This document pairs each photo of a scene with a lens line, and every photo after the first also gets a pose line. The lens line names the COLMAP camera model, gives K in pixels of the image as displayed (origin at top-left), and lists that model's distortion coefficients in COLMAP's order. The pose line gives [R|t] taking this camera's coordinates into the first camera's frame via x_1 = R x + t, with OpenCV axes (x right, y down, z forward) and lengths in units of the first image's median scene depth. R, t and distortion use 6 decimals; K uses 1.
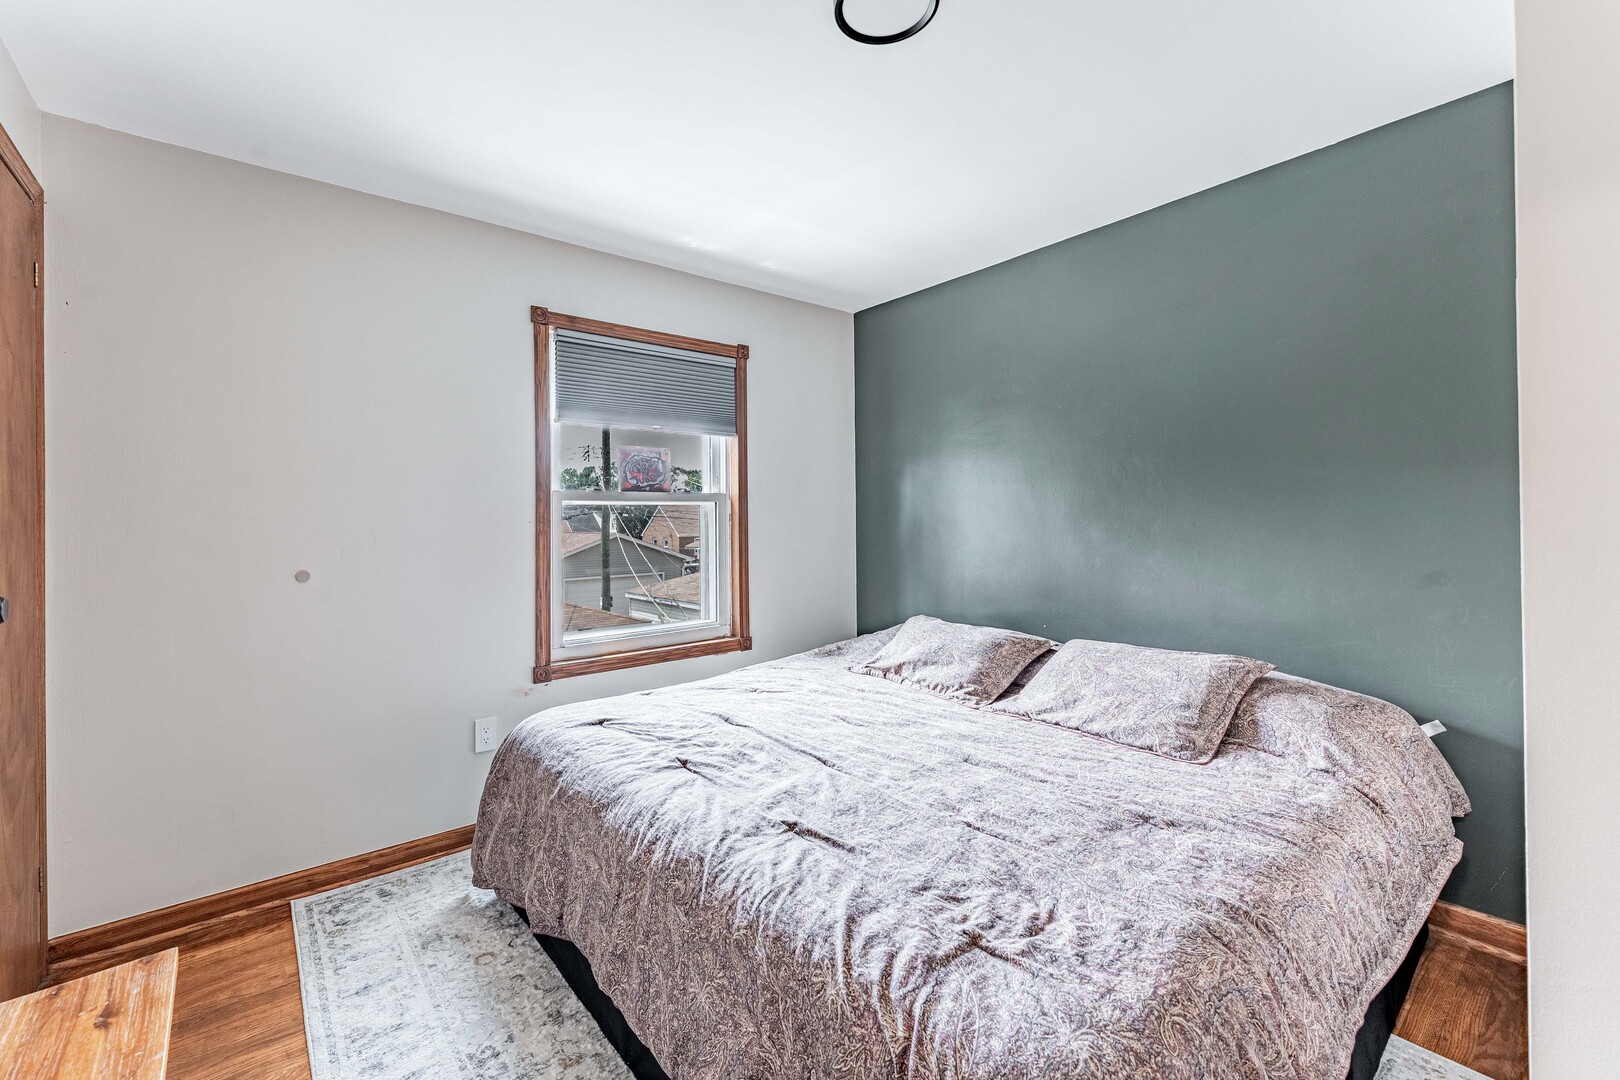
lens RADIAL K [[651.1, 0, 795.7], [0, 651.1, 542.8], [0, 0, 1]] dist [-0.000717, -0.000135]
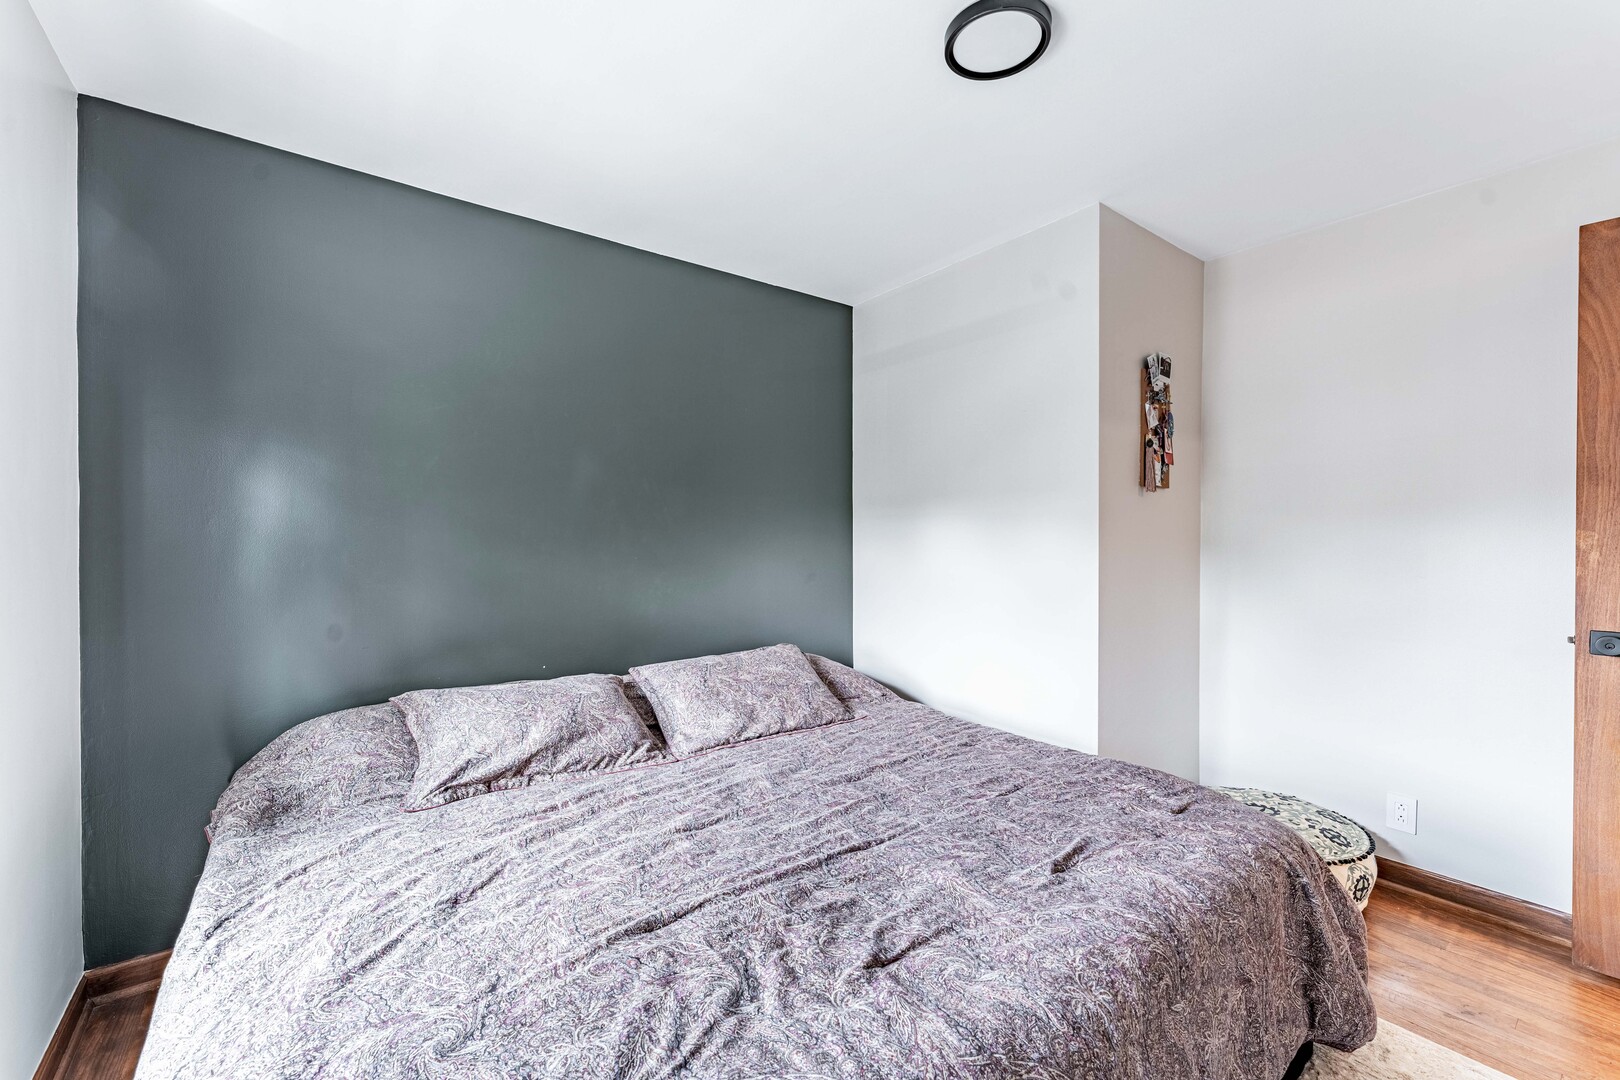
lens RADIAL K [[651.1, 0, 795.7], [0, 651.1, 542.8], [0, 0, 1]] dist [-0.000717, -0.000135]
pose [[0.053790, -0.002386, 0.998549, -0.679789], [0.040479, 0.999180, 0.000207, -0.032547], [-0.997731, 0.040409, 0.053842, 0.929689]]
